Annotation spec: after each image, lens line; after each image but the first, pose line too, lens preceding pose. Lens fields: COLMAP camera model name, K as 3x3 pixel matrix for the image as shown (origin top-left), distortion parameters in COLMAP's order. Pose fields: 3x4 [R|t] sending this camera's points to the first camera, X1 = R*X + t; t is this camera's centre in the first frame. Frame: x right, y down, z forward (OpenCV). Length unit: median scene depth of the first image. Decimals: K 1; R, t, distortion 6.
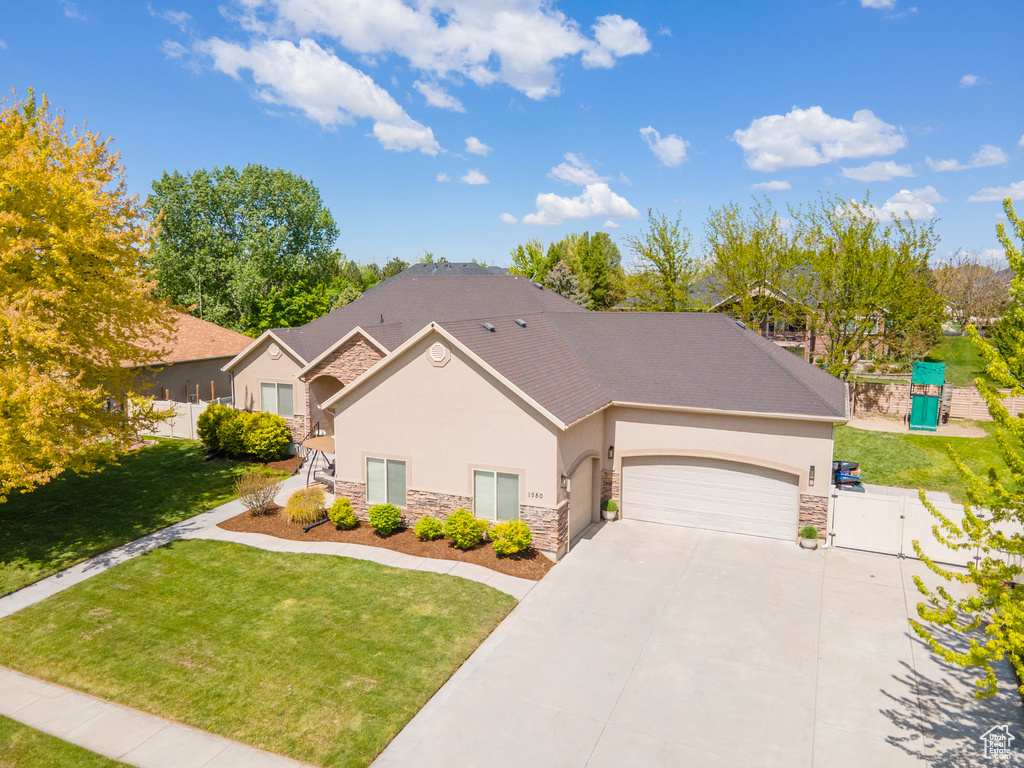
lens RADIAL K [[752.2, 0, 503.4], [0, 752.2, 378.4], [0, 0, 1]] dist [0.043457, 0.000149]
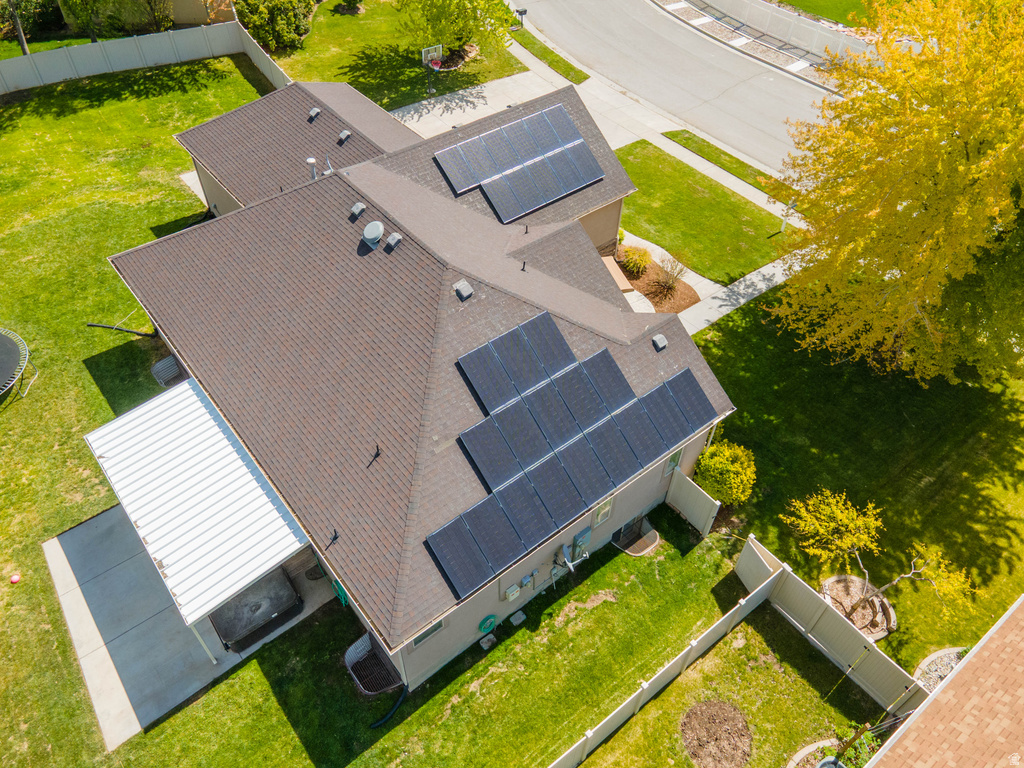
lens RADIAL K [[752.2, 0, 503.4], [0, 752.2, 378.4], [0, 0, 1]] dist [0.043457, 0.000149]
pose [[-0.889705, -0.339319, 0.305431, -0.641100], [0.045221, 0.600228, 0.798550, -0.951175], [-0.454291, 0.724286, -0.518681, 2.371390]]
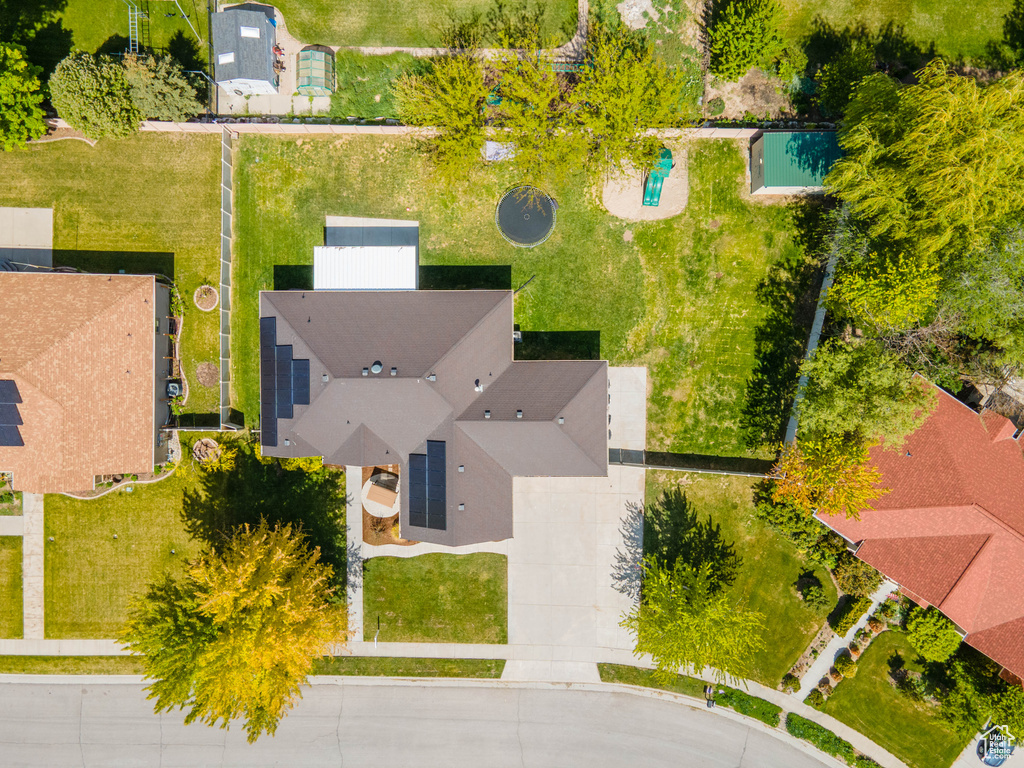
lens RADIAL K [[752.2, 0, 503.4], [0, 752.2, 378.4], [0, 0, 1]] dist [0.043457, 0.000149]
pose [[0.909377, -0.415469, -0.020471, 0.354586], [0.066743, 0.097158, 0.993029, -2.719468], [-0.410584, -0.904403, 0.116083, 1.246400]]
